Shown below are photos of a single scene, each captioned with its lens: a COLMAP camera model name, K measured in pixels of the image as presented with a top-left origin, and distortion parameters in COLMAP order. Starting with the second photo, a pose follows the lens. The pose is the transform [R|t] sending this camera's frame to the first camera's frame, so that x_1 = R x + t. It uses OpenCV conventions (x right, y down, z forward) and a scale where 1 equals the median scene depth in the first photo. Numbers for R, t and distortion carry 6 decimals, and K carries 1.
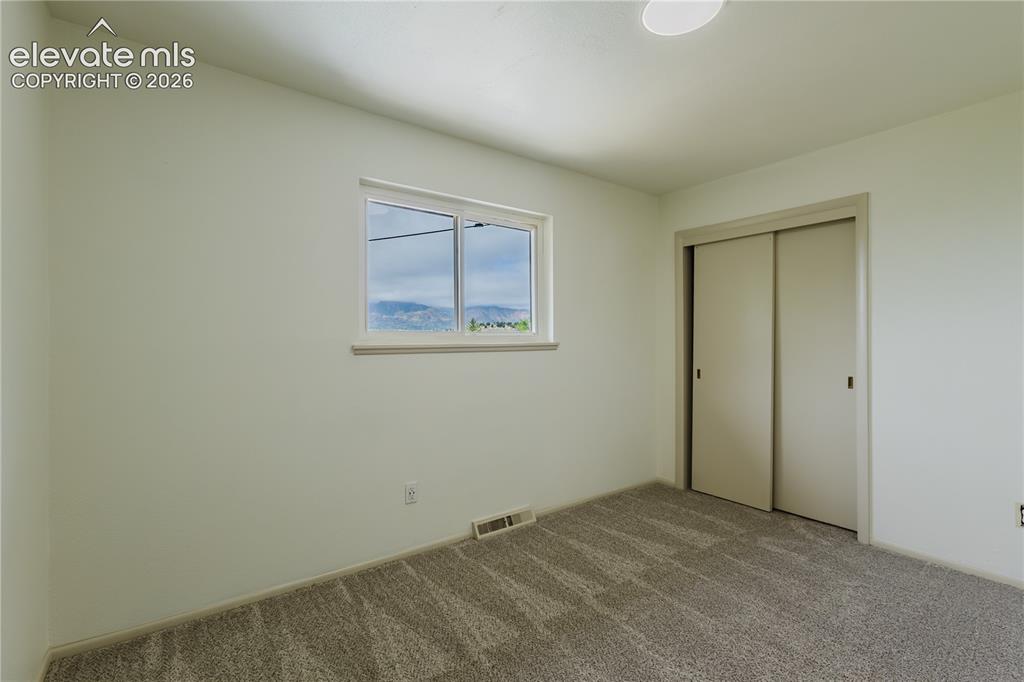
lens RADIAL K [[469.0, 0, 514.2], [0, 469.0, 339.0], [0, 0, 1]] dist [-0.002224, 0.000771]
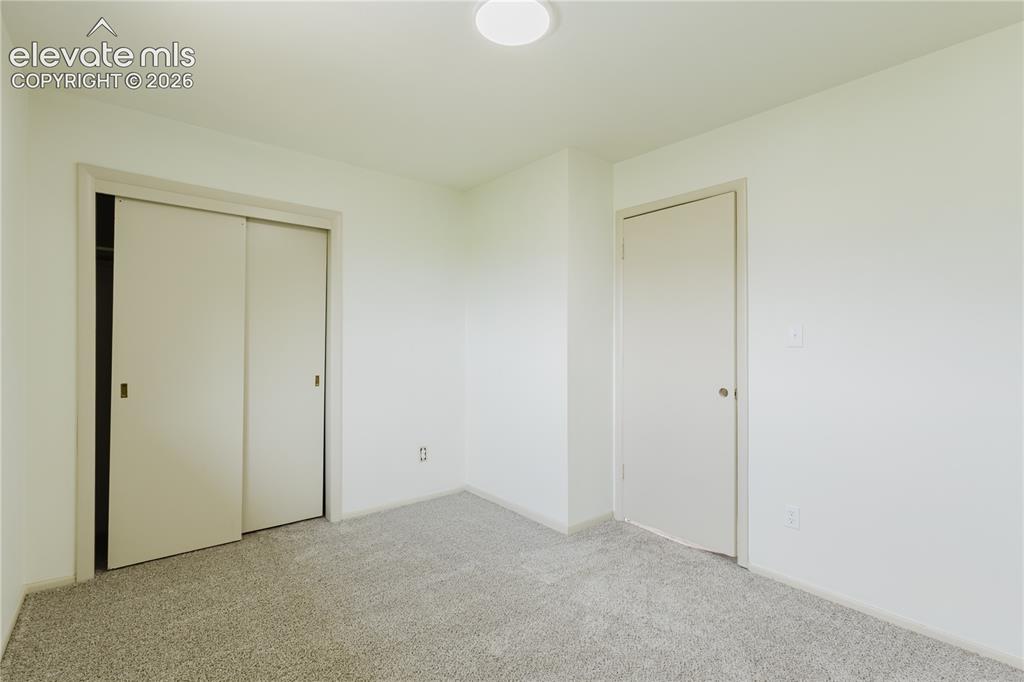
lens RADIAL K [[469.0, 0, 509.8], [0, 469.0, 338.6], [0, 0, 1]] dist [-0.002224, 0.000771]
pose [[-0.059749, 0.007637, 0.998184, -0.324985], [-0.006478, 0.999947, -0.008038, 0.002139], [-0.998192, -0.006946, -0.059696, 0.522128]]
